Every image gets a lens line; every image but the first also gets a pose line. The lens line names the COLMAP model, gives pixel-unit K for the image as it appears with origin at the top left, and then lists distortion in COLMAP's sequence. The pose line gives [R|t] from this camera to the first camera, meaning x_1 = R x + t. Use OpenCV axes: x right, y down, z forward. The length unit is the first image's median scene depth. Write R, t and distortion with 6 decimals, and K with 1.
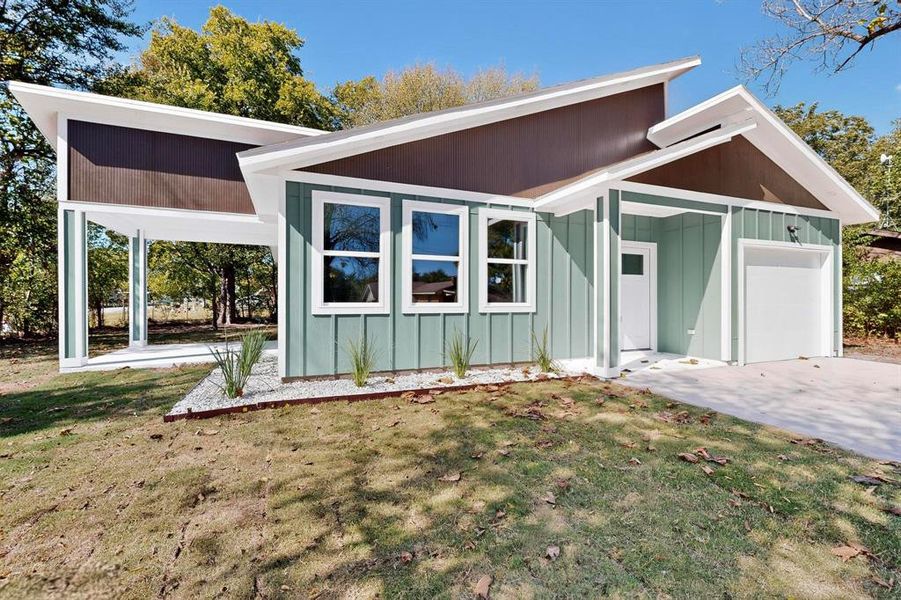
lens RADIAL K [[401.7, 0, 446.8], [0, 401.7, 299.5], [0, 0, 1]] dist [0.000790, 0.000129]
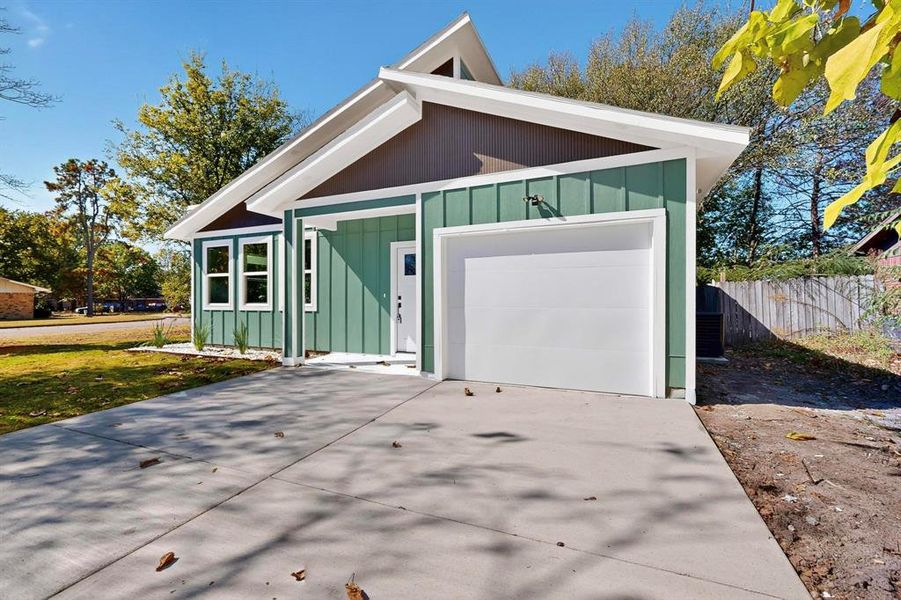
lens RADIAL K [[401.7, 0, 446.8], [0, 401.7, 299.5], [0, 0, 1]] dist [0.000790, 0.000129]
pose [[0.684342, -0.004147, -0.729149, 1.513109], [0.005364, 0.999985, -0.000653, -0.002189], [0.729141, -0.003464, 0.684355, 0.484972]]
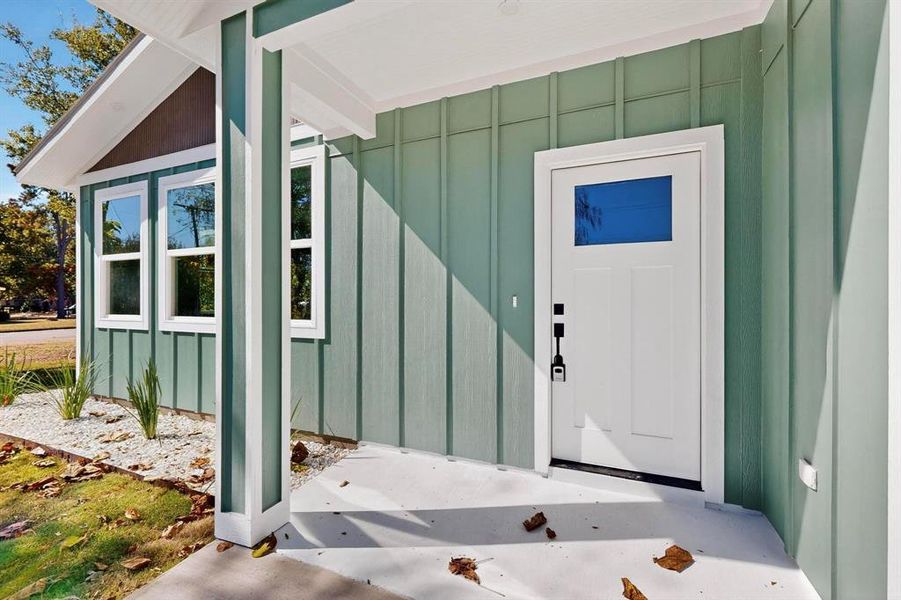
lens RADIAL K [[401.7, 0, 446.8], [0, 401.7, 299.5], [0, 0, 1]] dist [0.000790, 0.000129]
pose [[0.681430, -0.002174, -0.731880, 0.756316], [0.003891, 0.999992, 0.000652, -0.020157], [0.731873, -0.003292, 0.681433, 0.832729]]
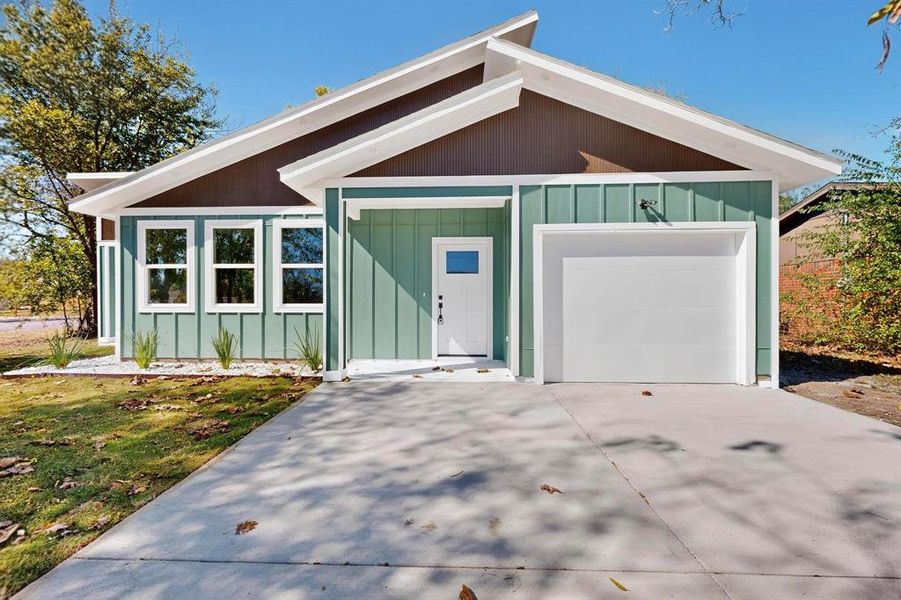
lens RADIAL K [[347.9, 0, 450.5], [0, 347.9, 300.0], [0, 0, 1]] dist [-0.000175, -0.000014]
pose [[0.906562, -0.001461, -0.422071, 0.963750], [0.002416, 0.999996, 0.001727, -0.003552], [0.422066, -0.002586, 0.906561, 0.331528]]
